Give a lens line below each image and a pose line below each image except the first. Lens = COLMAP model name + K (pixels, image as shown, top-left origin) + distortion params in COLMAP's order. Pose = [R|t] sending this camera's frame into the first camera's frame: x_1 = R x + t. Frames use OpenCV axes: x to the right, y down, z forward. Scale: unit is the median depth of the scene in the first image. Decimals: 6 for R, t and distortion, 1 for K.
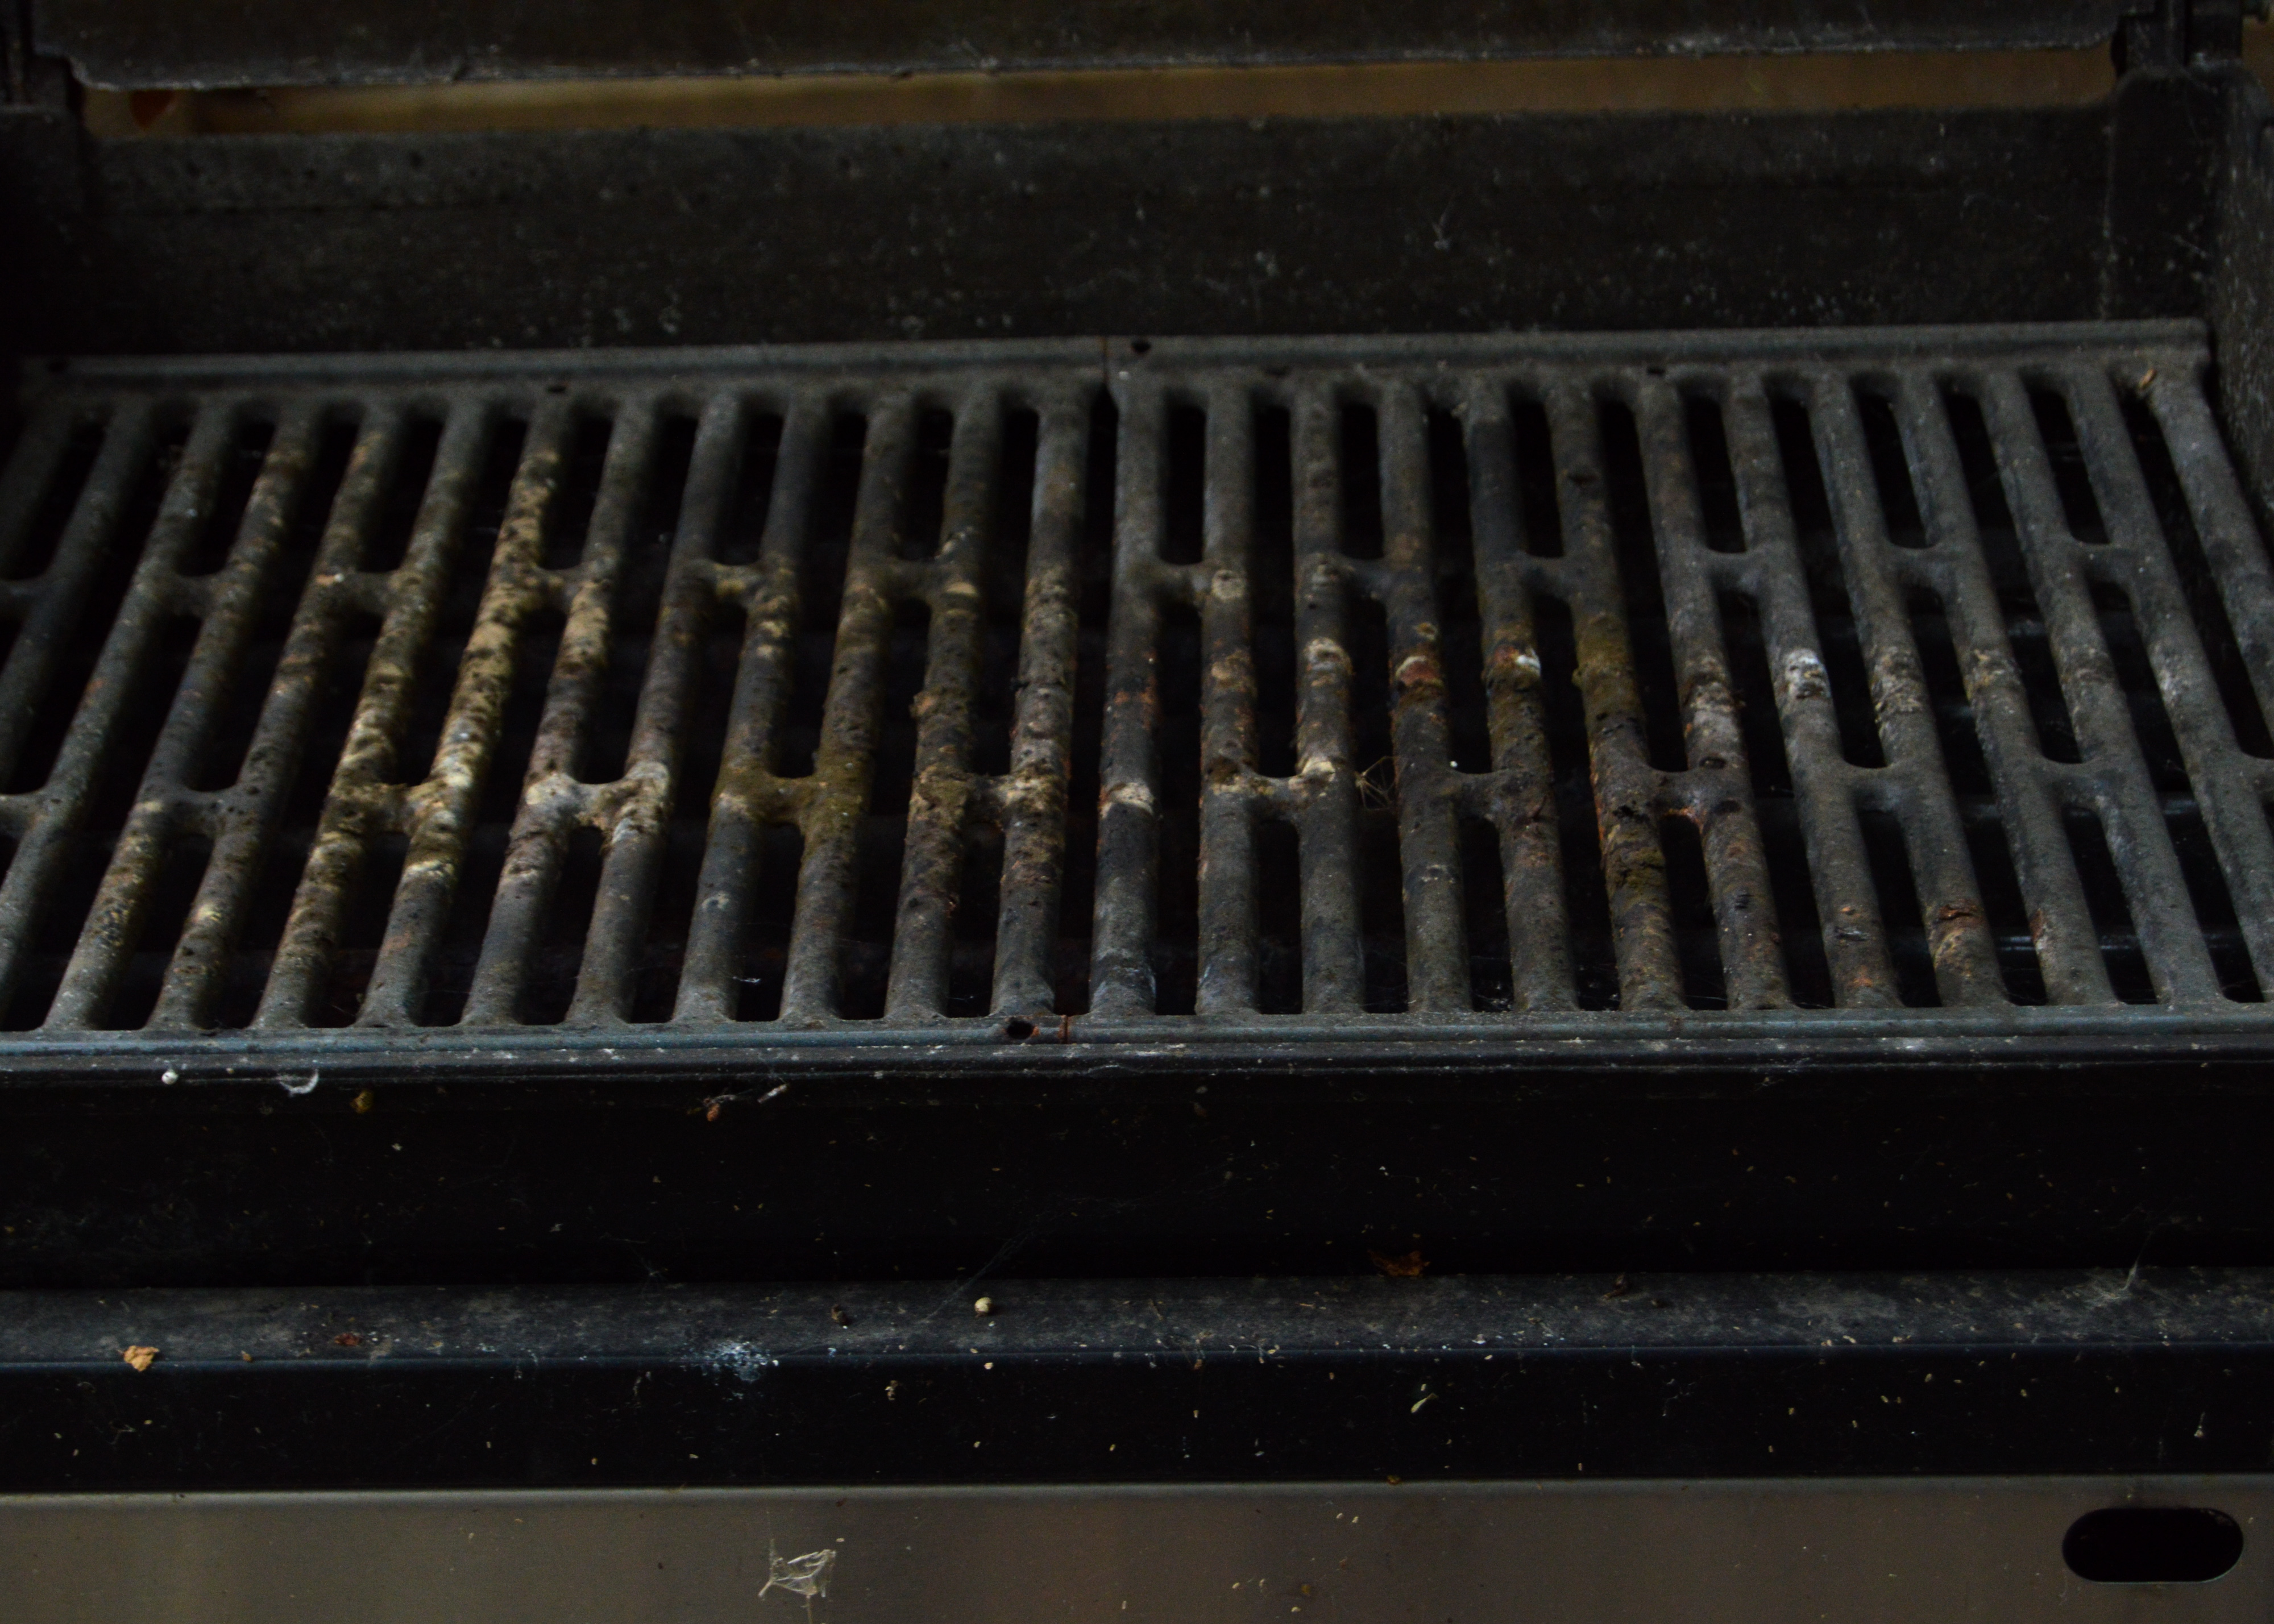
lens RADIAL K [[5626.2, 0, 1136.1], [0, 5626.2, 927.0], [0, 0, 1]] dist [-0.042405, 0.024635]
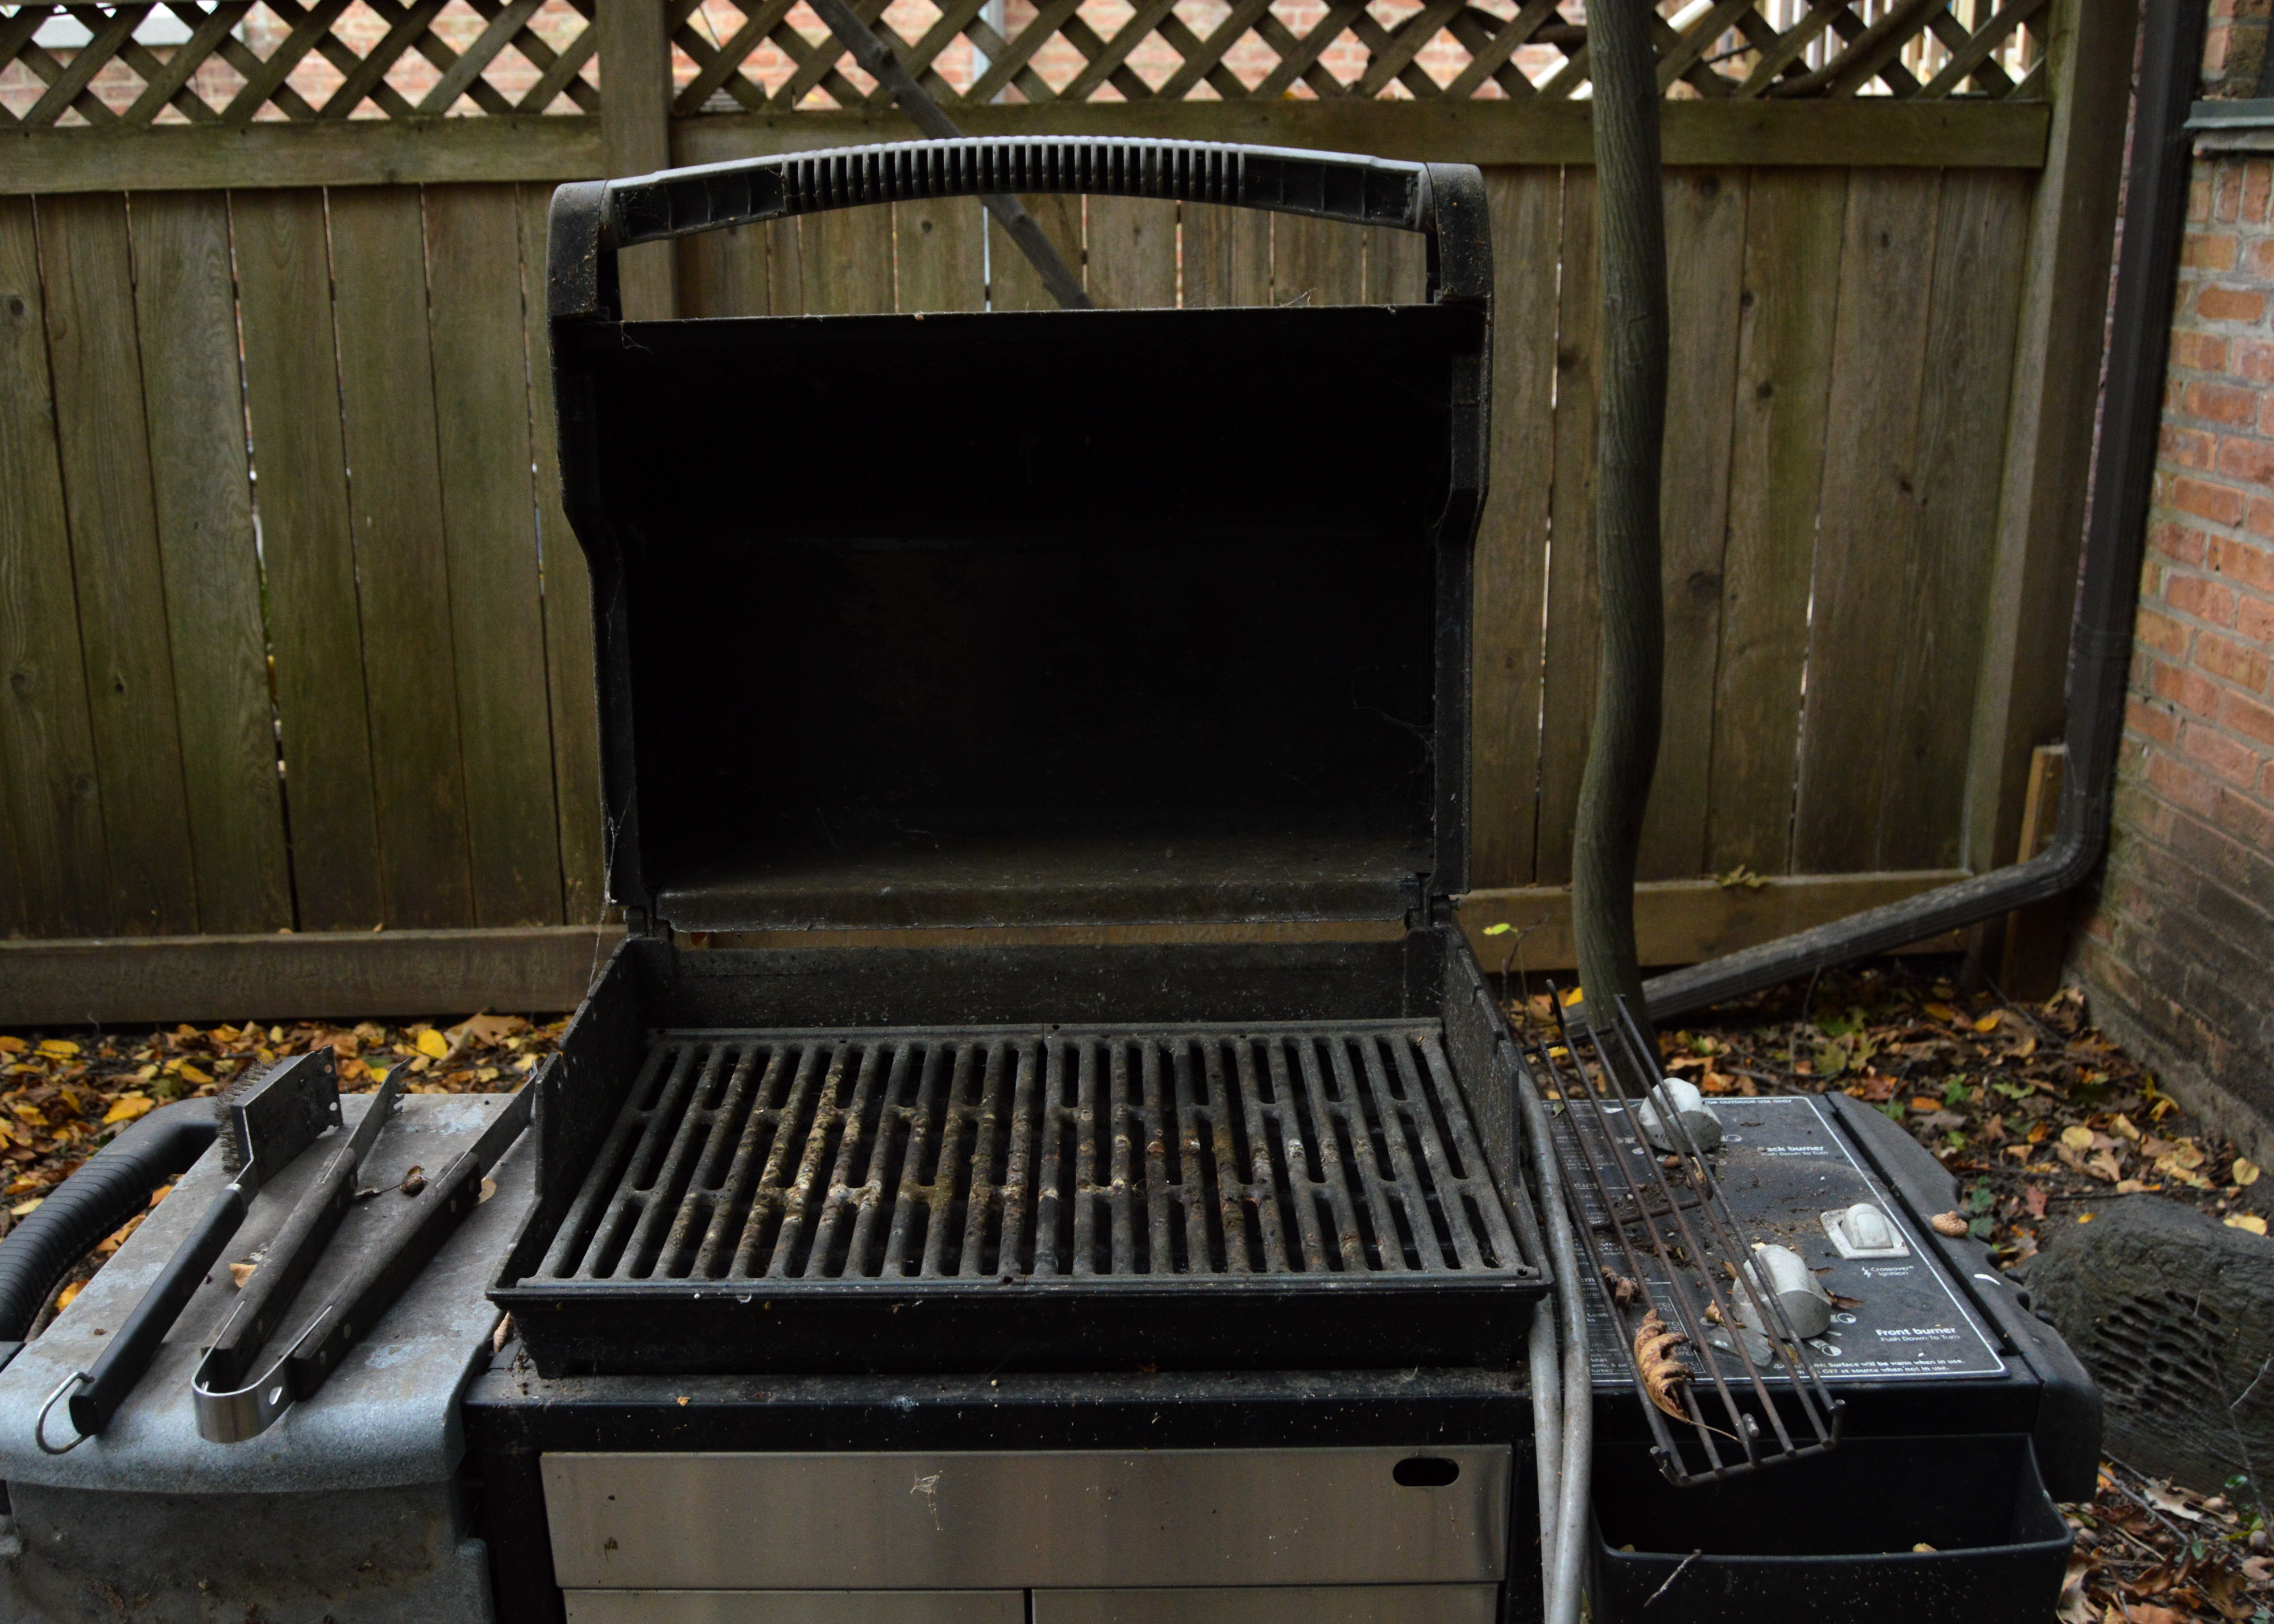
lens RADIAL K [[2161.4, 0, 1065.7], [0, 2161.4, 810.6], [0, 0, 1]] dist [-0.096461, 0.043127]
pose [[0.999999, 0.001528, 0.000590, 0.005394], [-0.001383, 0.980787, -0.195074, -0.001315], [-0.000877, 0.195073, 0.980788, -0.059550]]
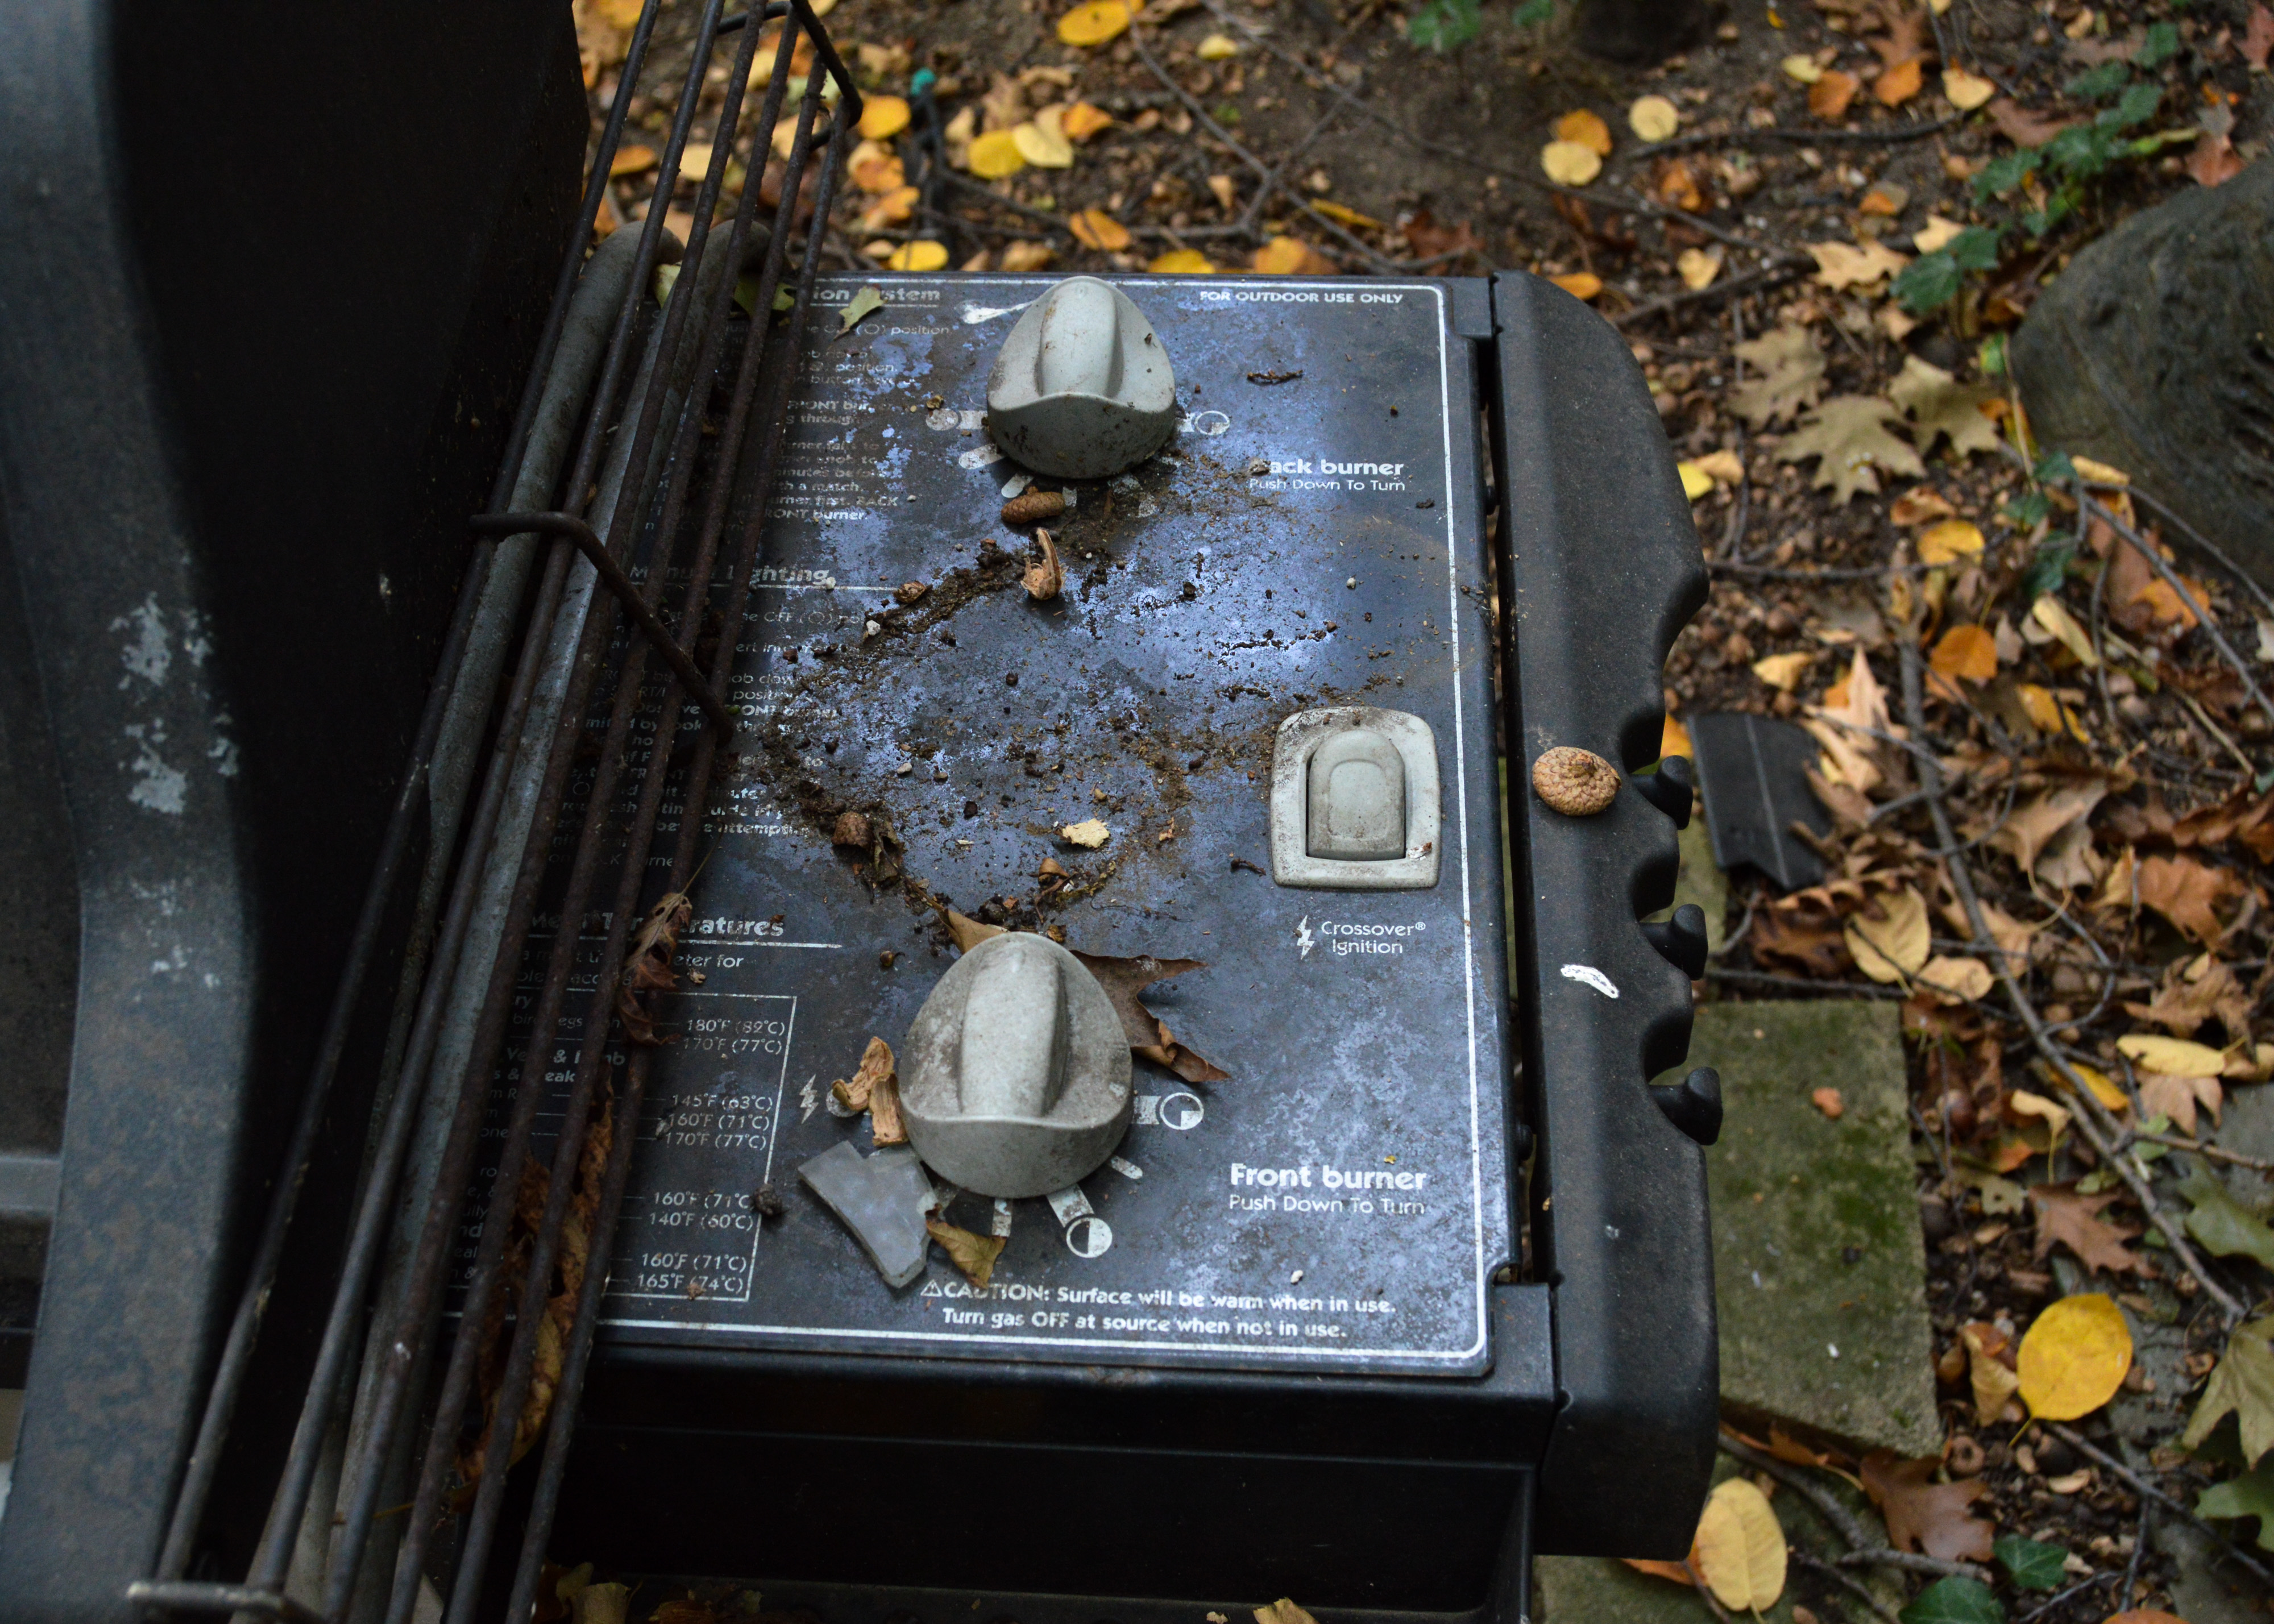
lens RADIAL K [[2501.6, 0, 1035.8], [0, 2501.6, 814.1], [0, 0, 1]] dist [-0.067362, -0.016020]
pose [[0.997743, 0.026232, -0.061808, 0.413406], [0.000098, 0.919953, 0.392028, -0.225490], [0.067144, -0.391149, 0.917875, 0.611101]]
